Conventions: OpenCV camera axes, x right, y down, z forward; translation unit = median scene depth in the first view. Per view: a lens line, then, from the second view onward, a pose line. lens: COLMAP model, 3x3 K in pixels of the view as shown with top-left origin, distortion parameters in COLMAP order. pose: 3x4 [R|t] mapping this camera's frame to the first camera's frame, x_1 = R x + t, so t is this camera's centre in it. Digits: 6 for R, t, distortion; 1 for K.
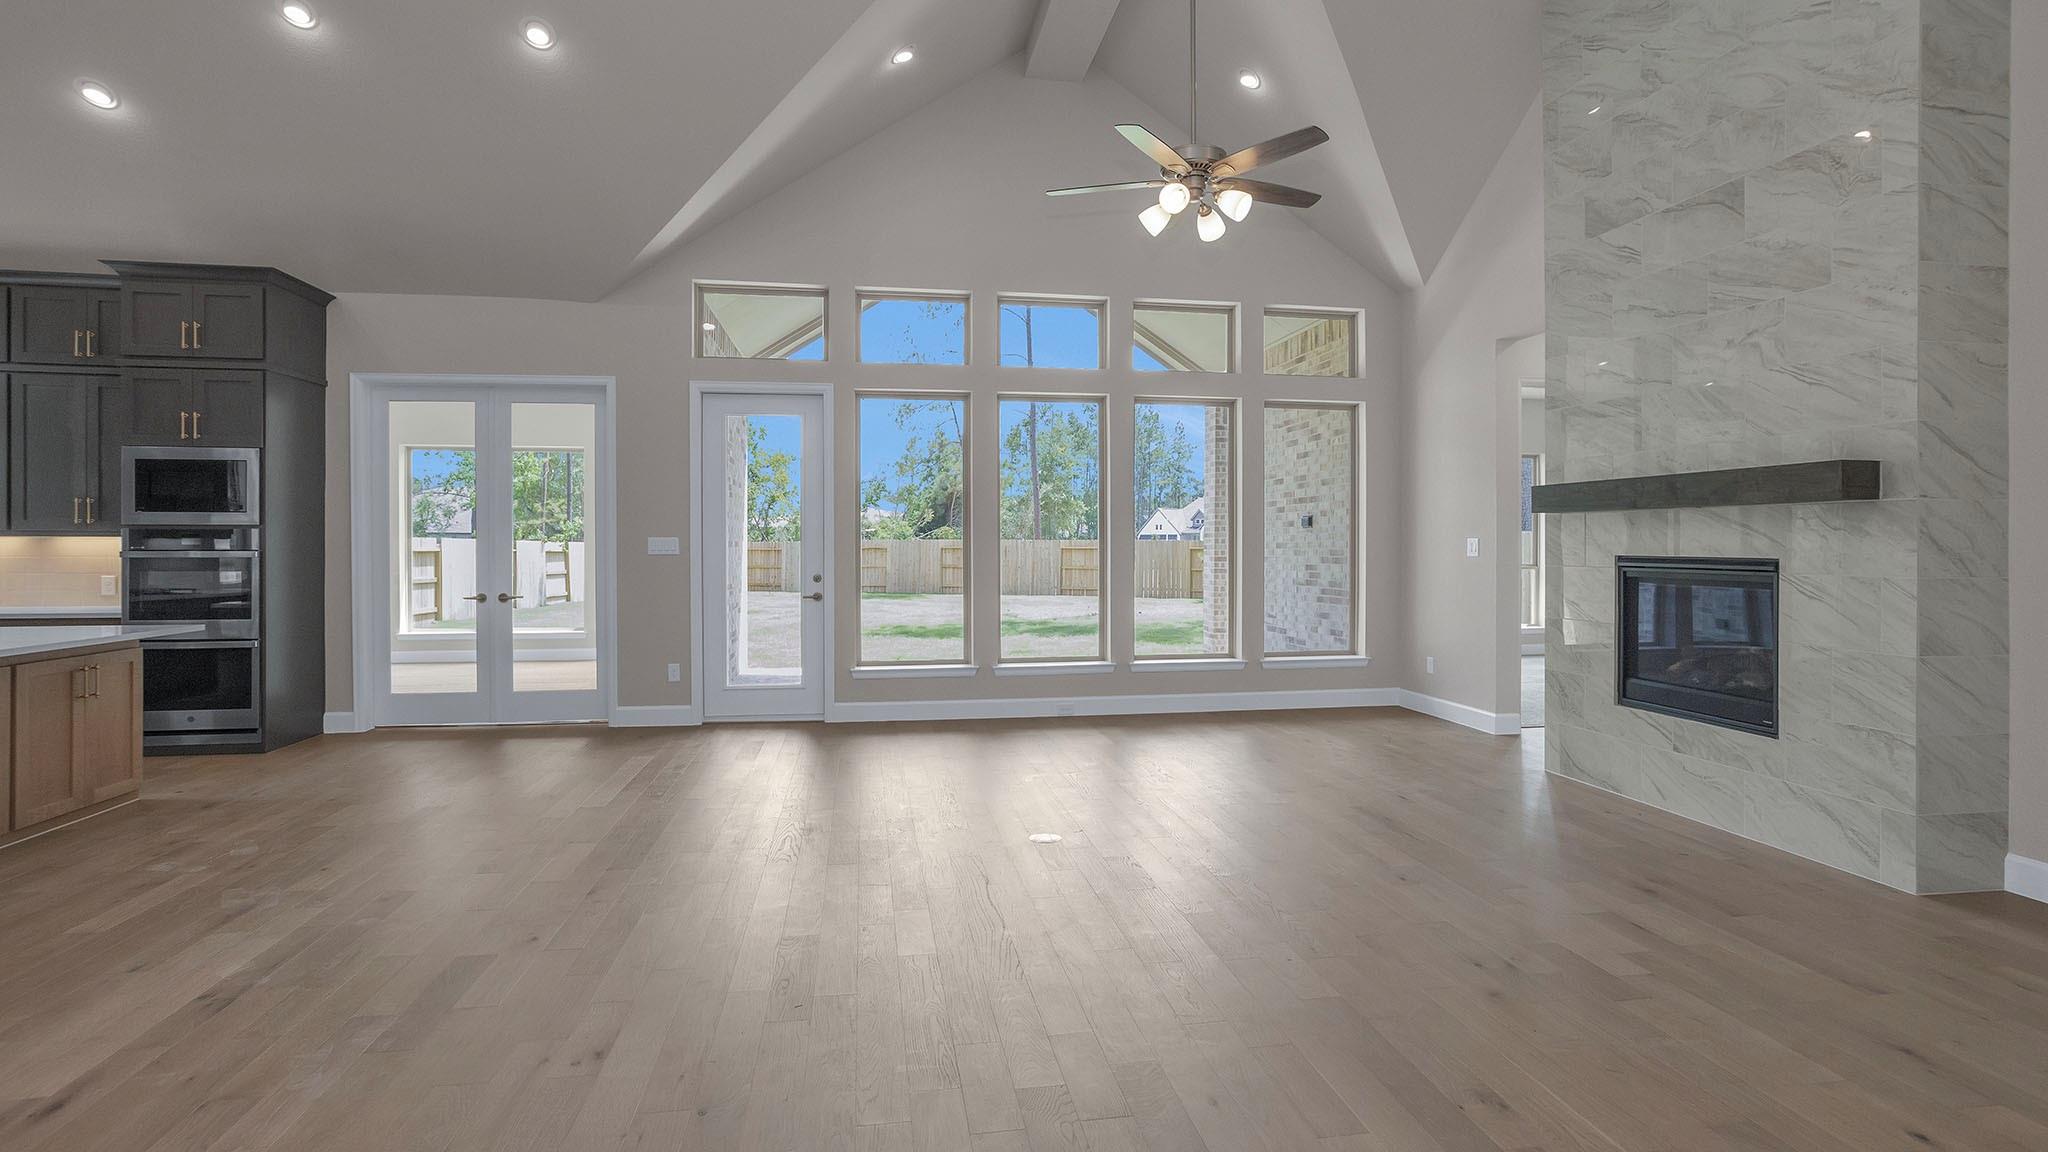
lens RADIAL K [[994.4, 0, 1017.7], [0, 994.4, 576.8], [0, 0, 1]] dist [-0.002781, 0.000427]
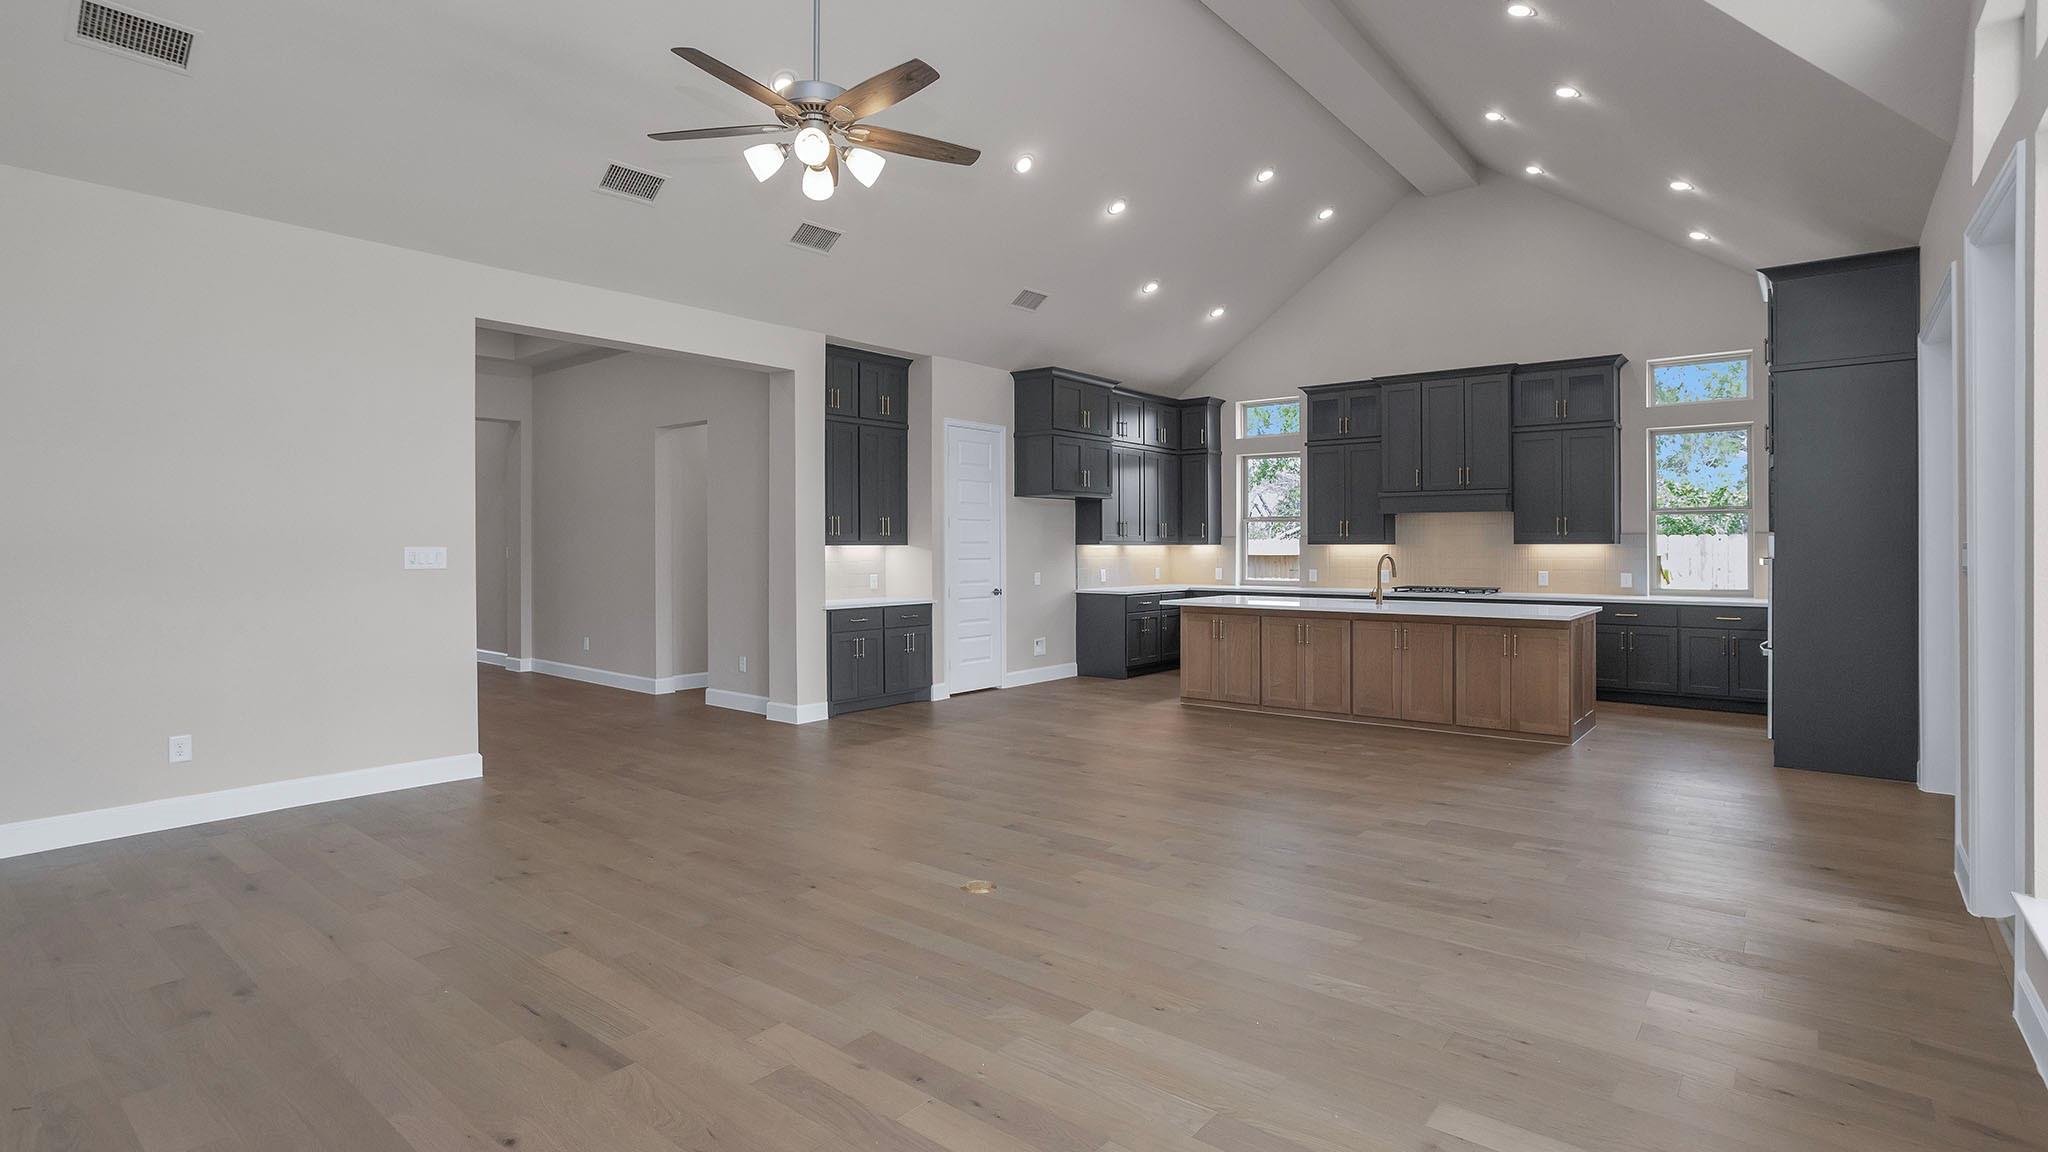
lens RADIAL K [[994.4, 0, 1030.4], [0, 994.4, 563.3], [0, 0, 1]] dist [-0.002781, 0.000427]
pose [[-0.756068, 0.013855, -0.654347, 0.520091], [-0.018361, 0.998933, 0.042367, -0.059468], [0.654236, 0.044047, -0.755007, 1.551333]]
